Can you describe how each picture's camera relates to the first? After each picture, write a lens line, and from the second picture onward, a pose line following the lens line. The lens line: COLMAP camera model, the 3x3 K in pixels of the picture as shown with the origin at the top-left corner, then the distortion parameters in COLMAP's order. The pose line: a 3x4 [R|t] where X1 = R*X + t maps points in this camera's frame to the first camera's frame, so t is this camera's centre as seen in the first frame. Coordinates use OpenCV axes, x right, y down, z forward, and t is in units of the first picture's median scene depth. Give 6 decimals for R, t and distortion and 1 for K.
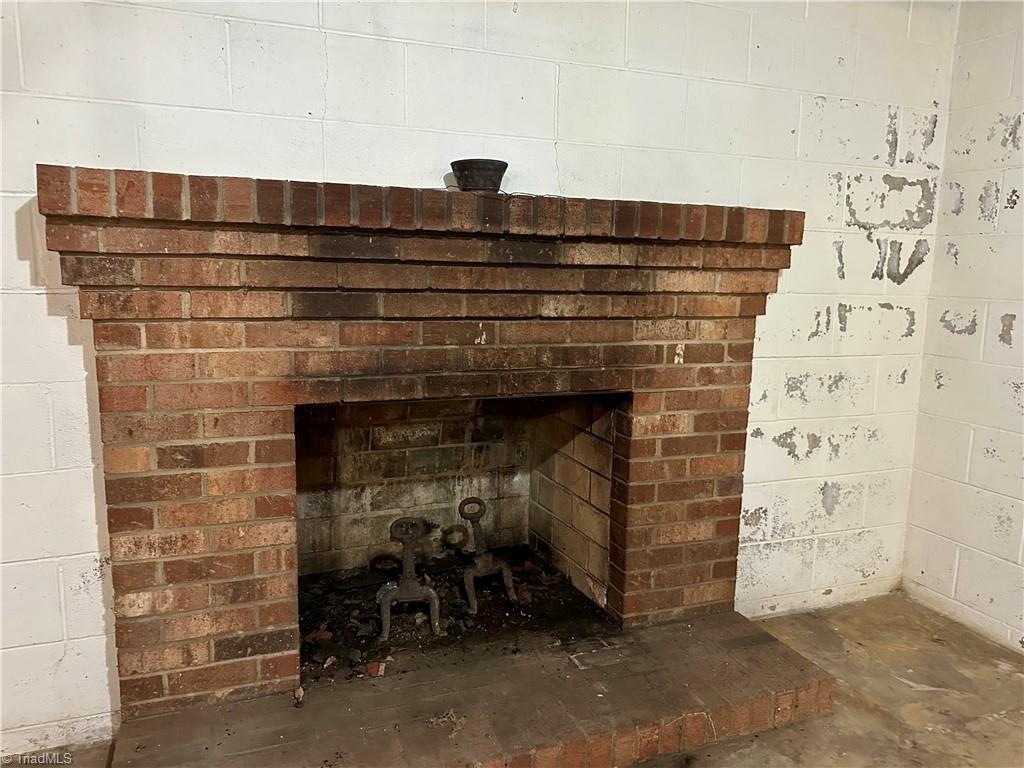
lens RADIAL K [[716.4, 0, 507.2], [0, 716.4, 387.4], [0, 0, 1]] dist [0.106001, -0.134702]
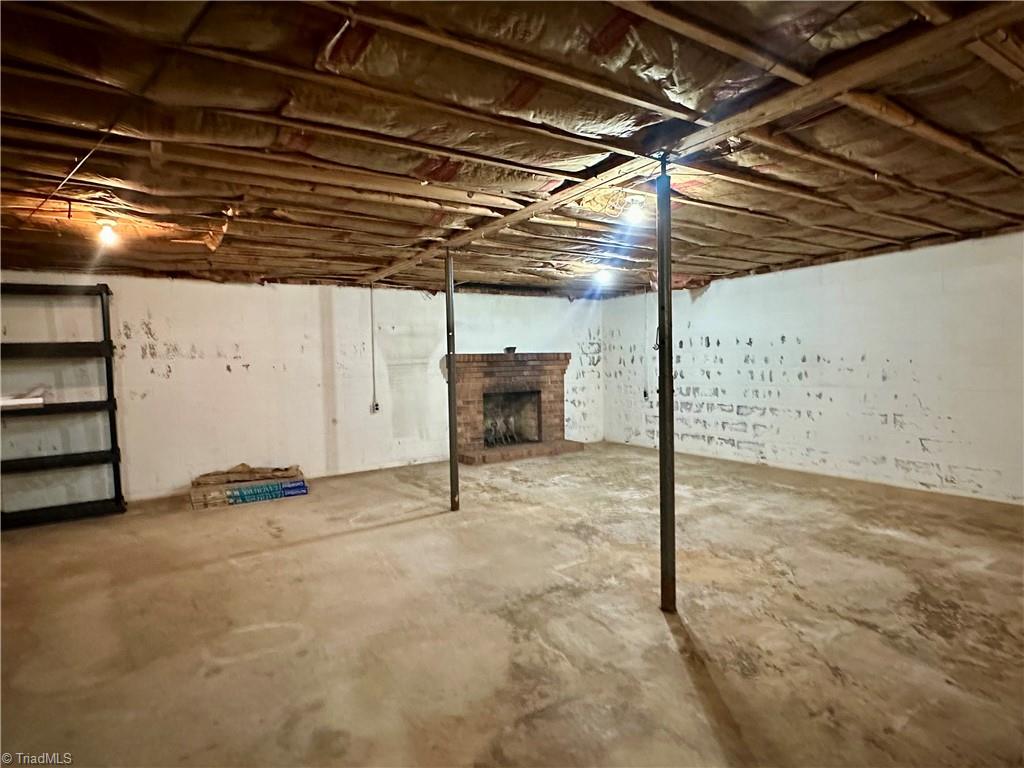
lens RADIAL K [[563.6, 0, 509.5], [0, 563.6, 393.6], [0, 0, 1]] dist [-0.003618, 0.001536]
pose [[0.977542, -0.052470, 0.204105, -0.782603], [0.073516, 0.992572, -0.096935, 0.368716], [-0.197503, 0.109763, 0.974138, -2.567098]]
